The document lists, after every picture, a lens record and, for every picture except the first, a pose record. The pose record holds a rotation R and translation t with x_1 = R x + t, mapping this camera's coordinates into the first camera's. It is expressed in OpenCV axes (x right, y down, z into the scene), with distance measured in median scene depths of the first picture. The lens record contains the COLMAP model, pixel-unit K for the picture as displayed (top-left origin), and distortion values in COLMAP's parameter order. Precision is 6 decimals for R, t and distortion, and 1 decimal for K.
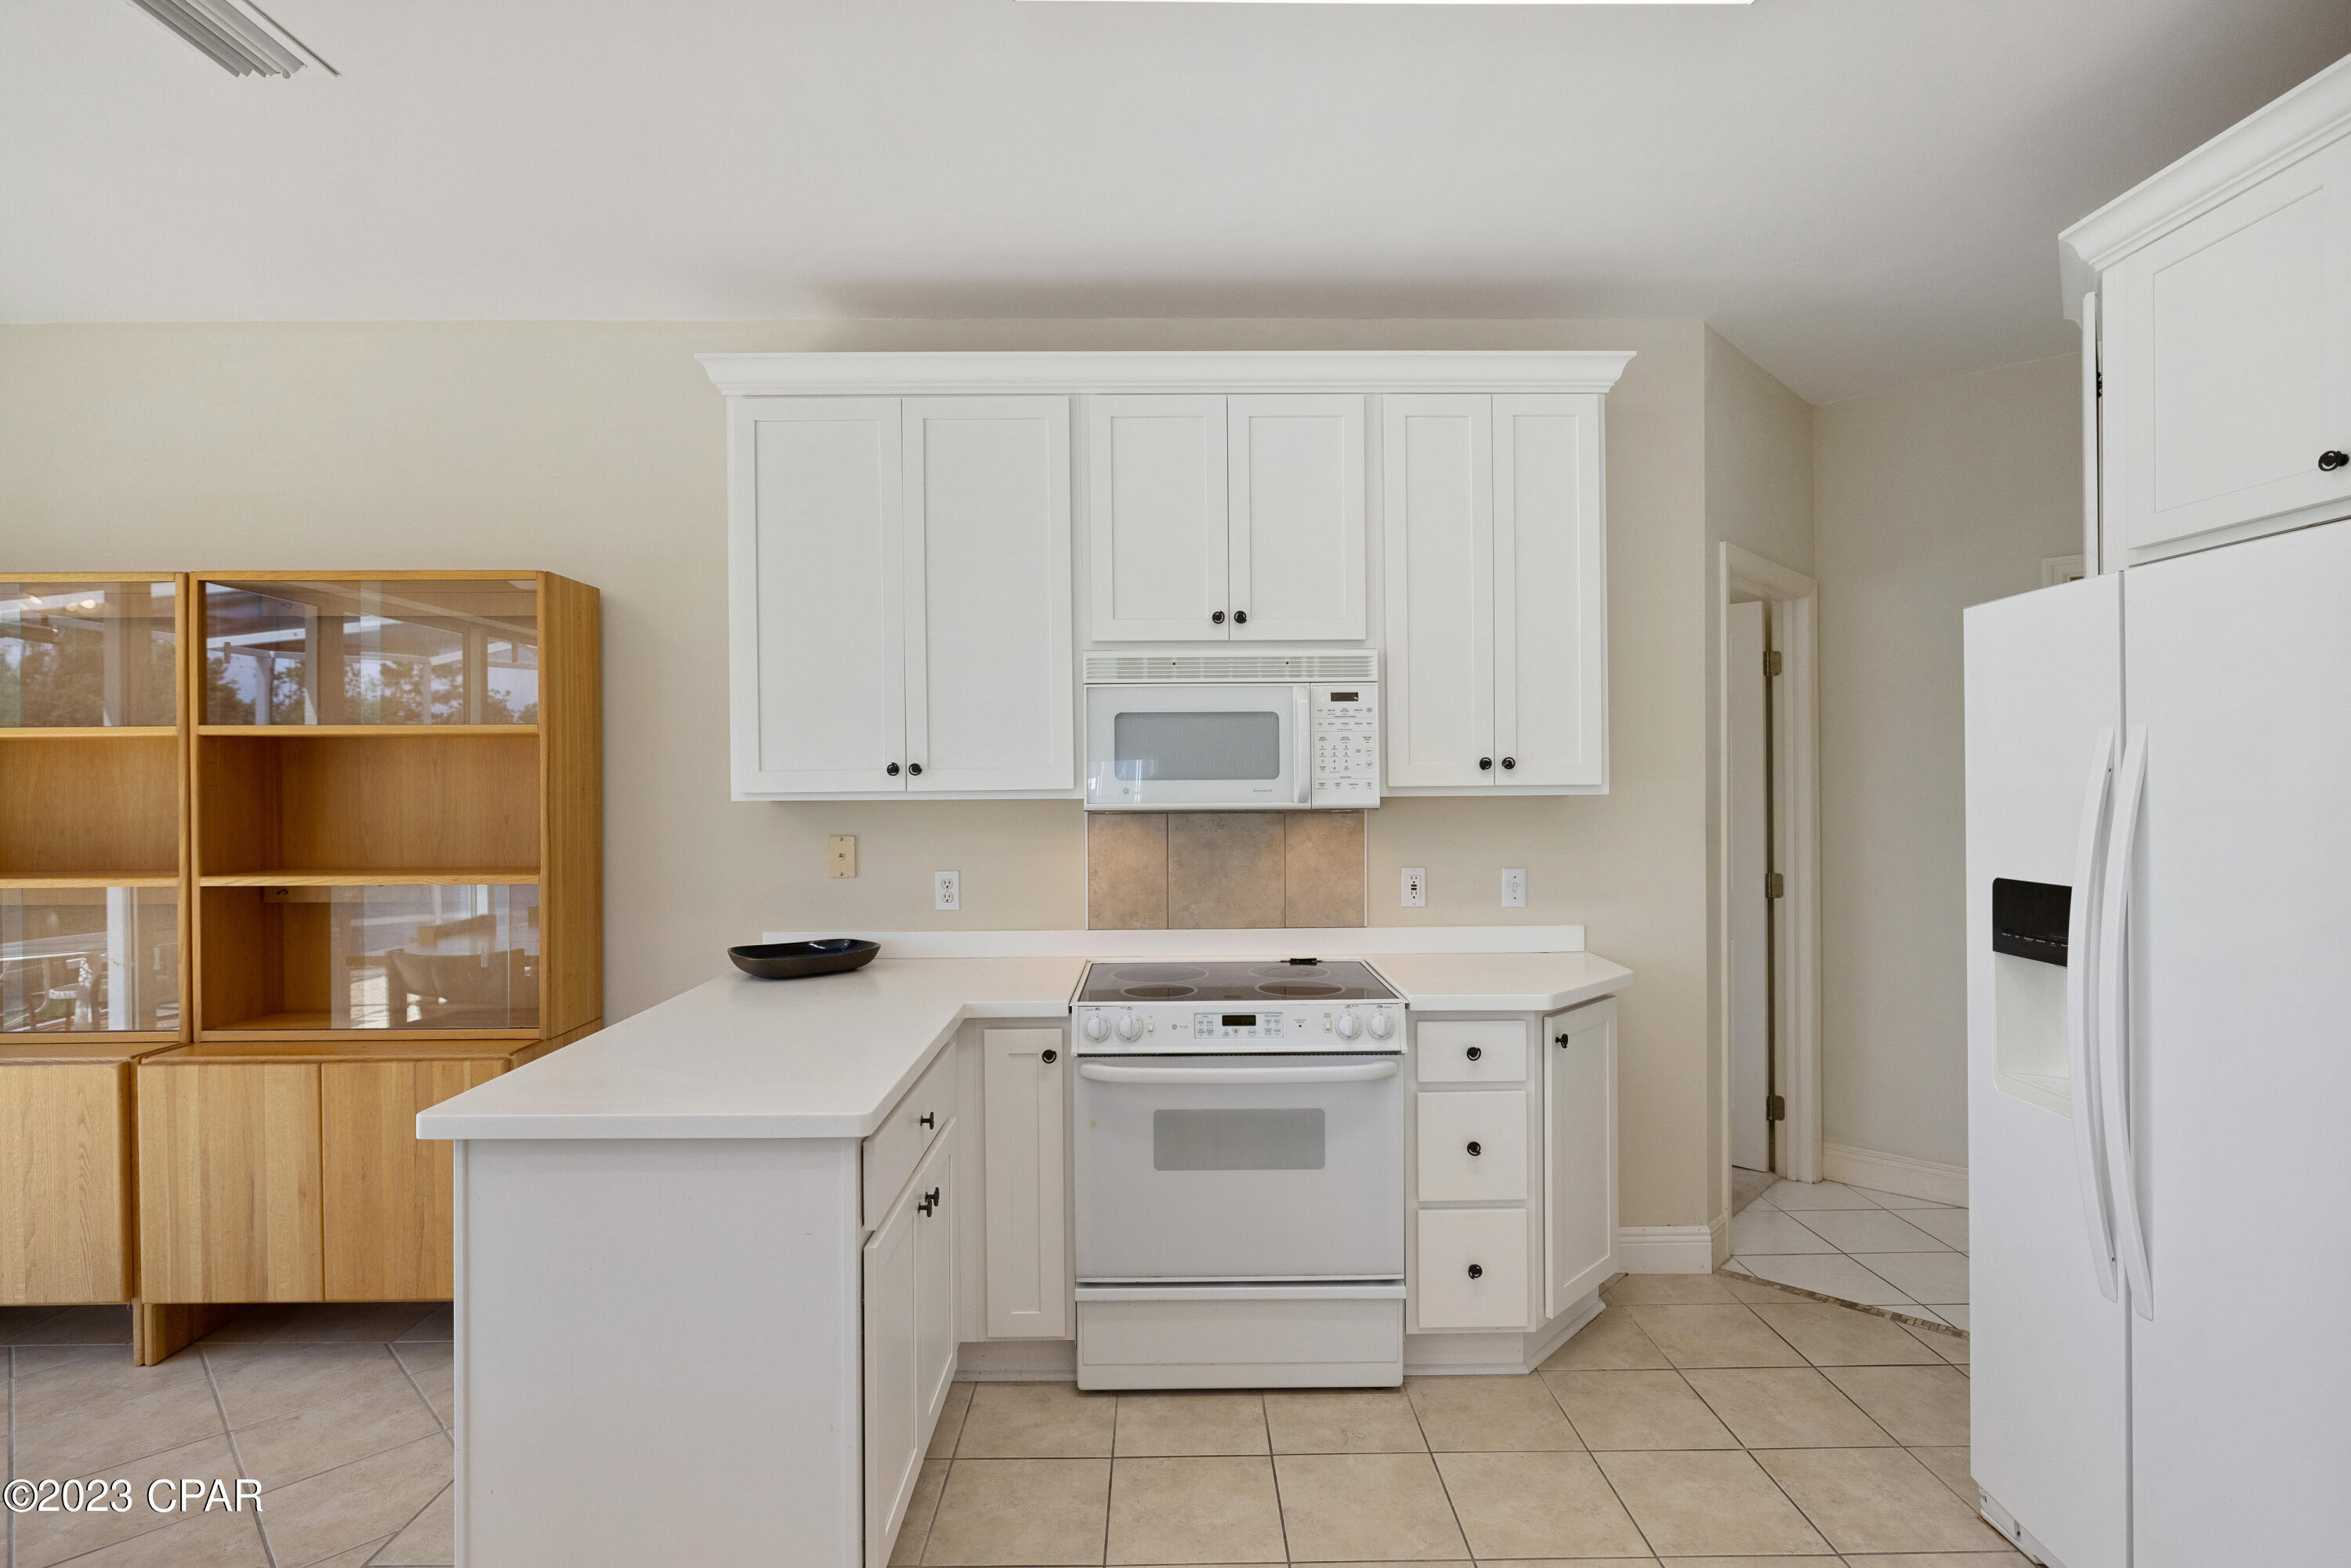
lens RADIAL K [[1137.0, 0, 1172.2], [0, 1137.0, 783.3], [0, 0, 1]] dist [-0.009020, 0.001469]
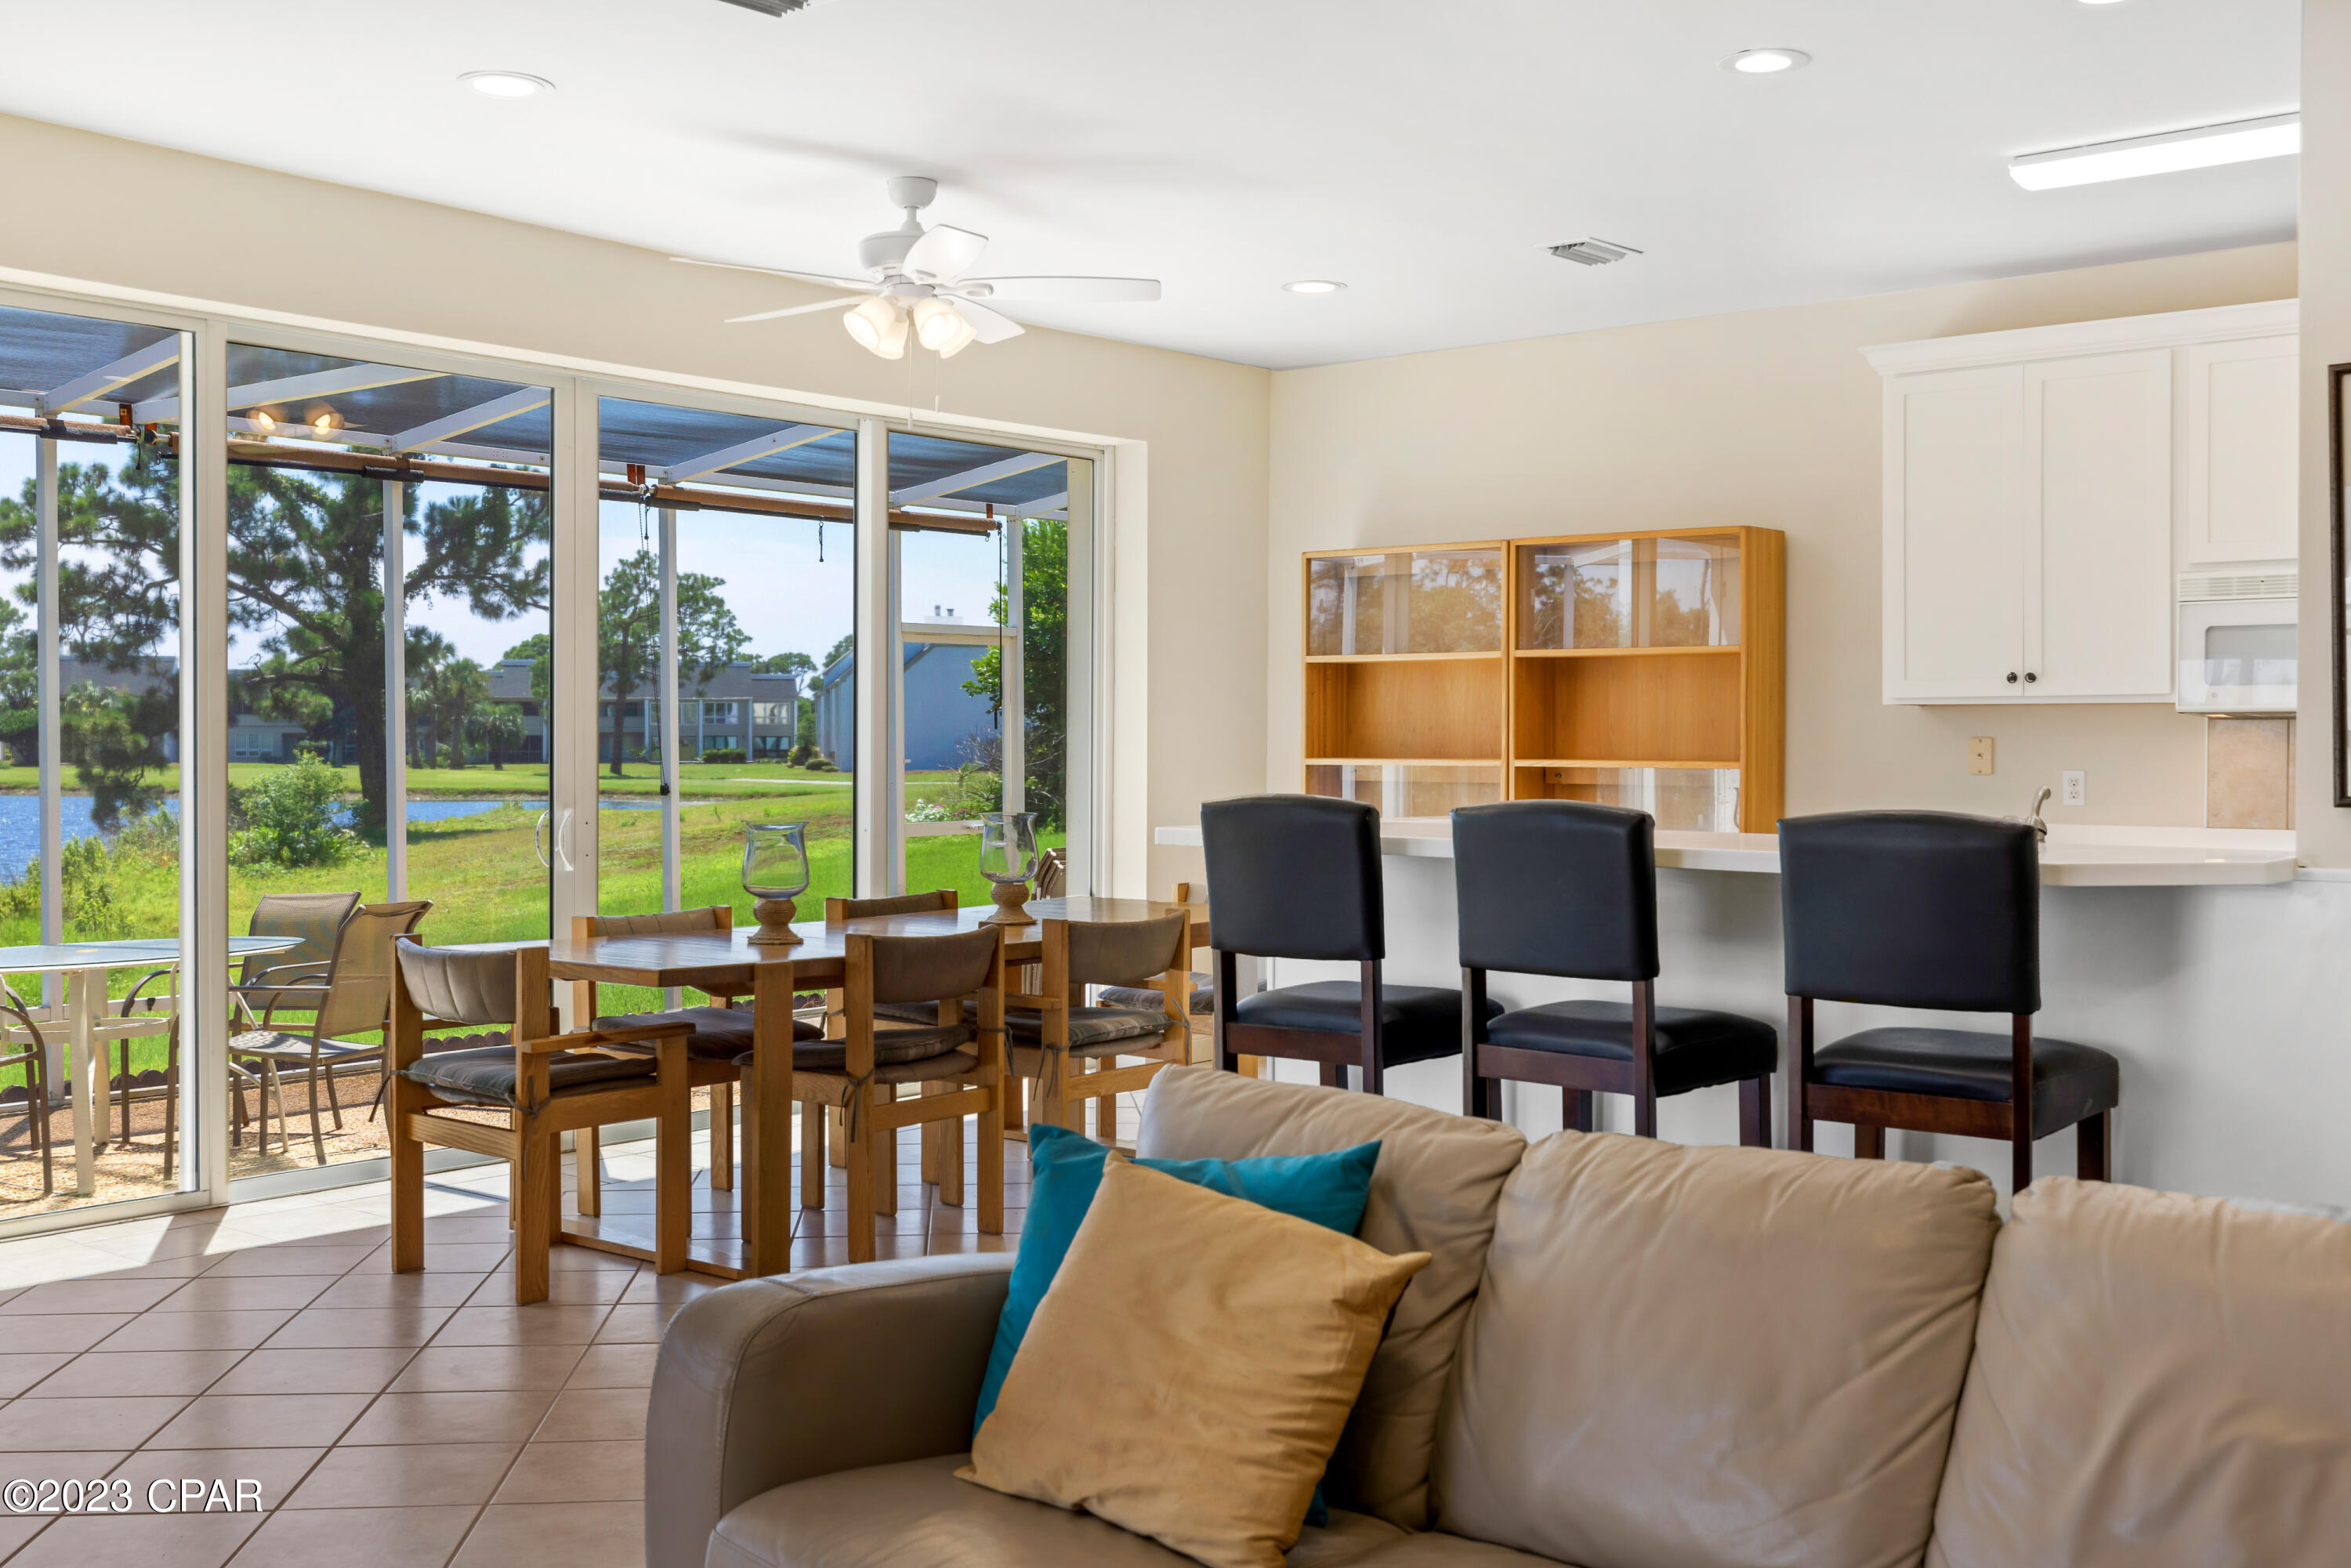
lens RADIAL K [[2340.4, 0, 1148.0], [0, 2340.4, 776.5], [0, 0, 1]] dist [-0.022352, 0.000000]
pose [[0.751263, 0.019491, -0.659715, 0.689835], [-0.007554, 0.999752, 0.020935, 0.046972], [0.659960, -0.010744, 0.751224, -1.440092]]
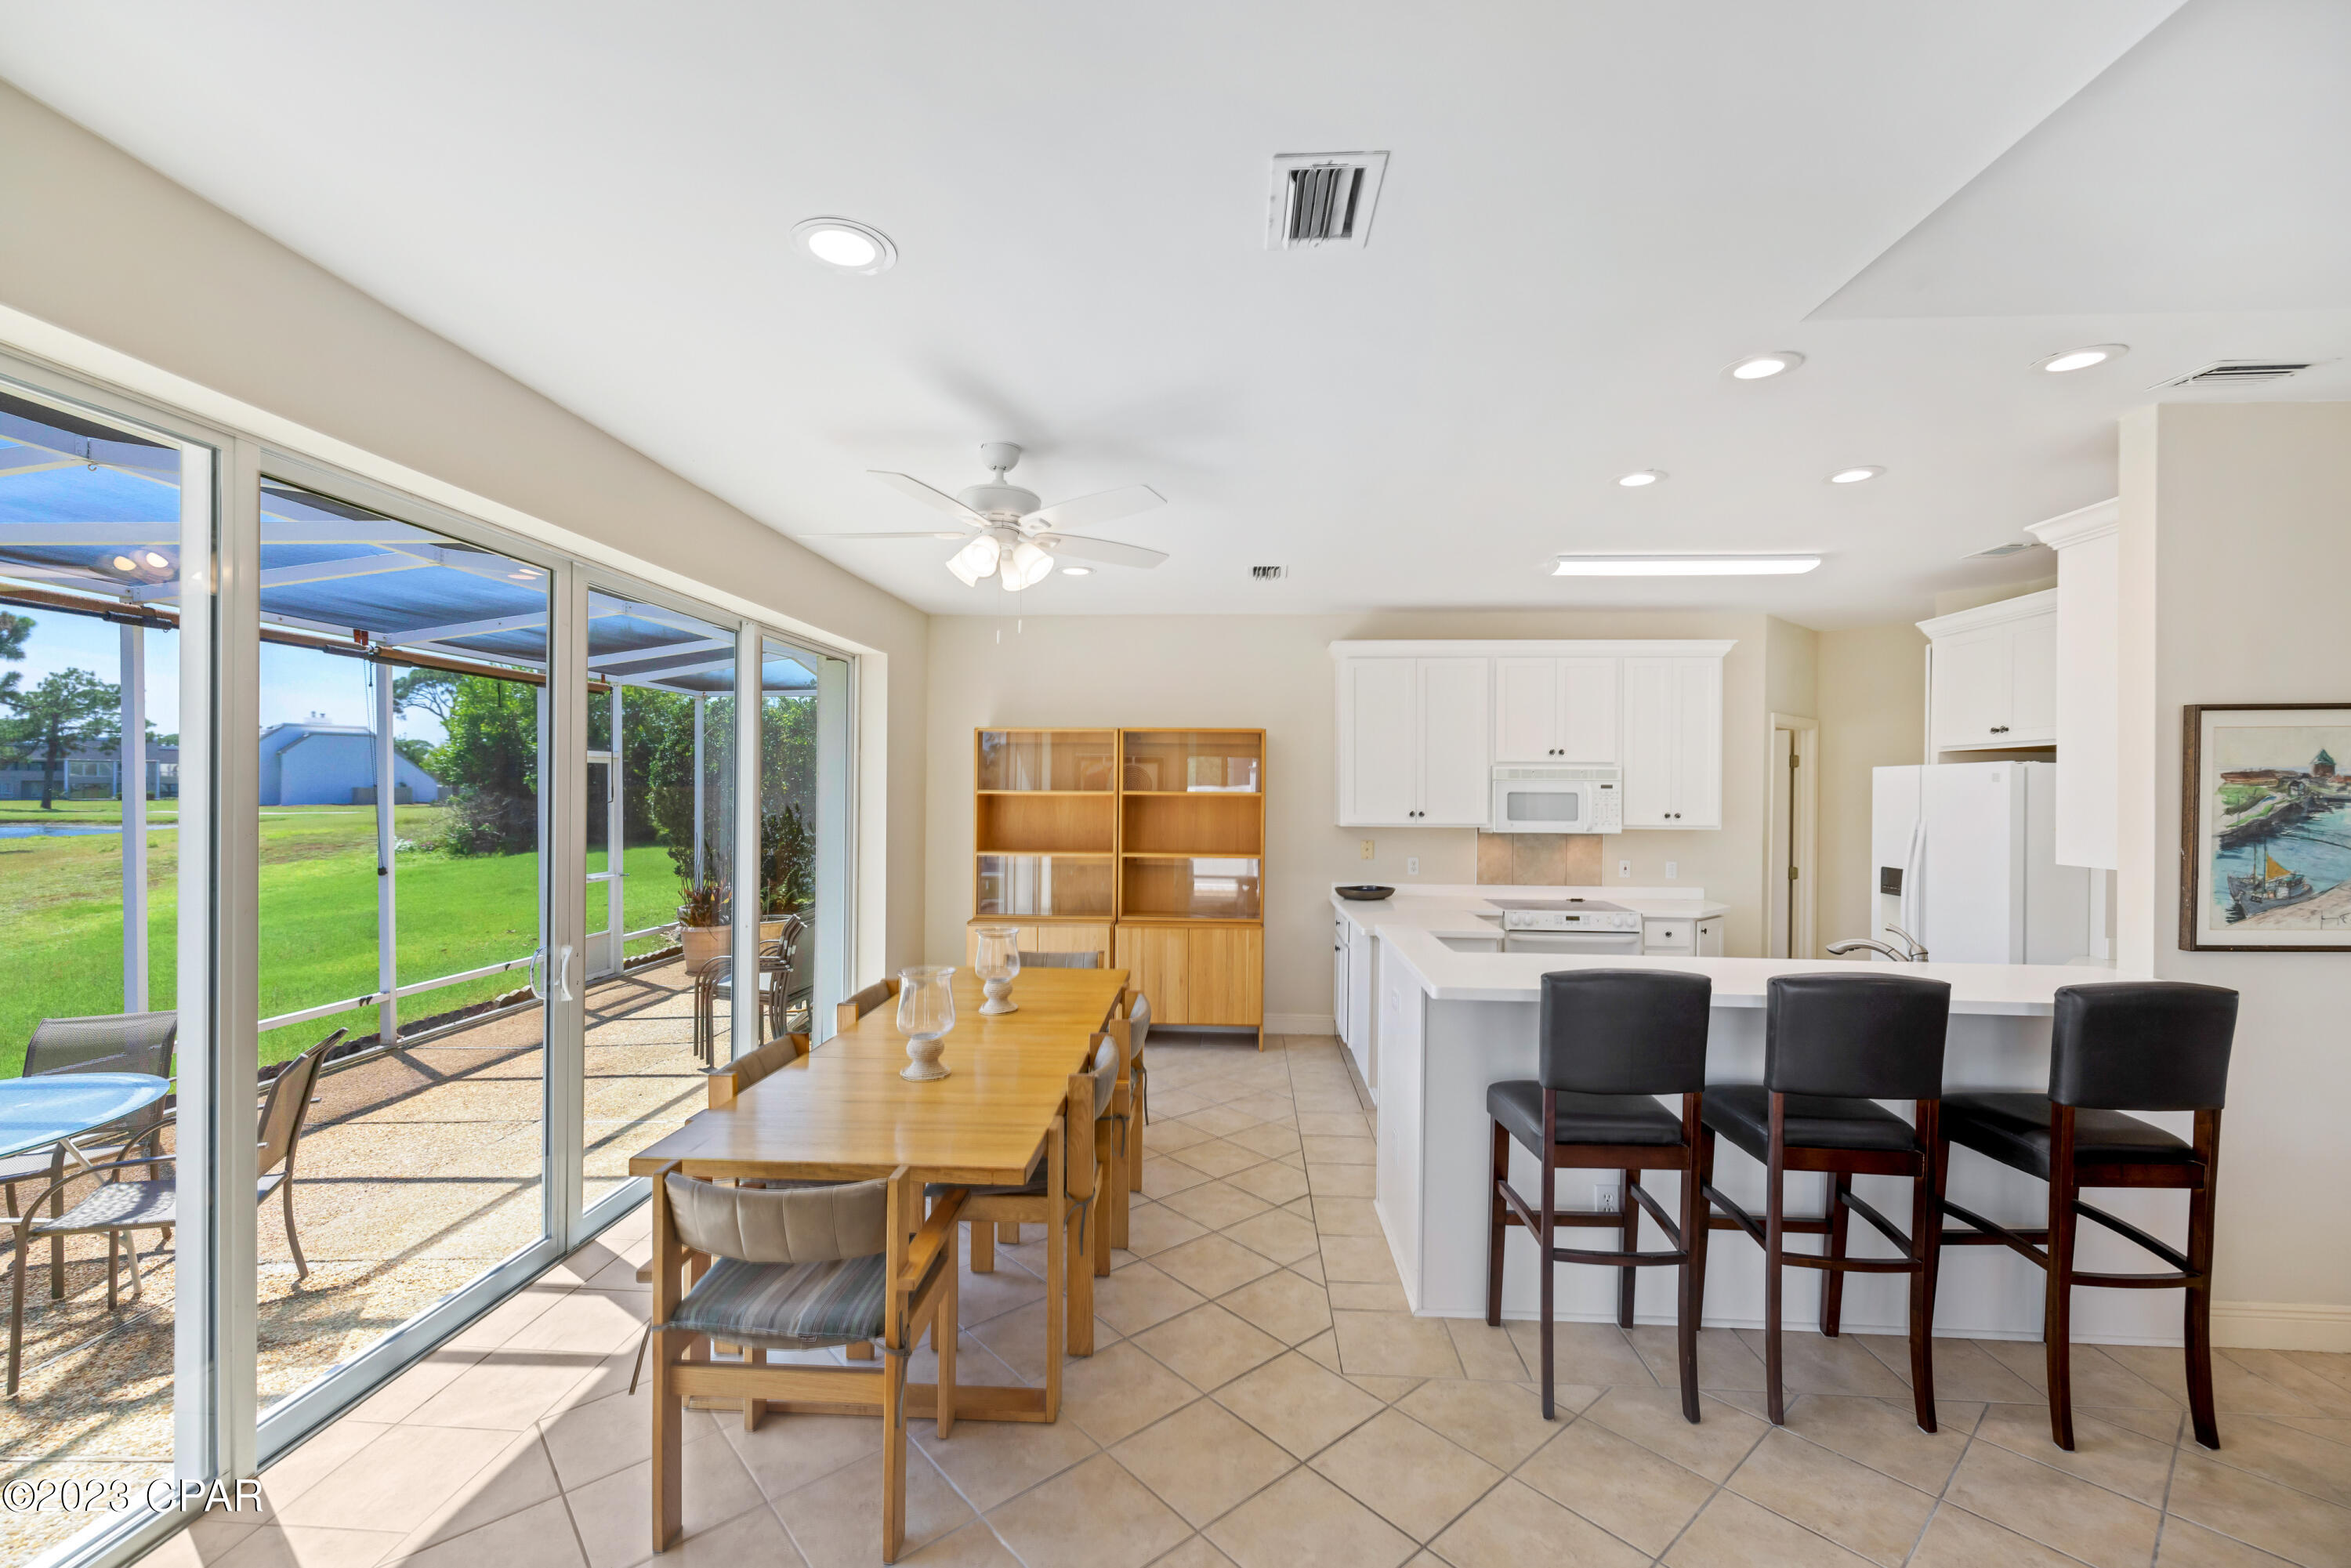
lens RADIAL K [[973.6, 0, 1167.6], [0, 973.6, 797.0], [0, 0, 1]] dist [-0.004128, -0.000567]
pose [[0.996954, 0.014876, -0.076556, -0.600332], [-0.014299, 0.999865, 0.008069, -0.057886], [0.076665, -0.006950, 0.997033, -1.081544]]
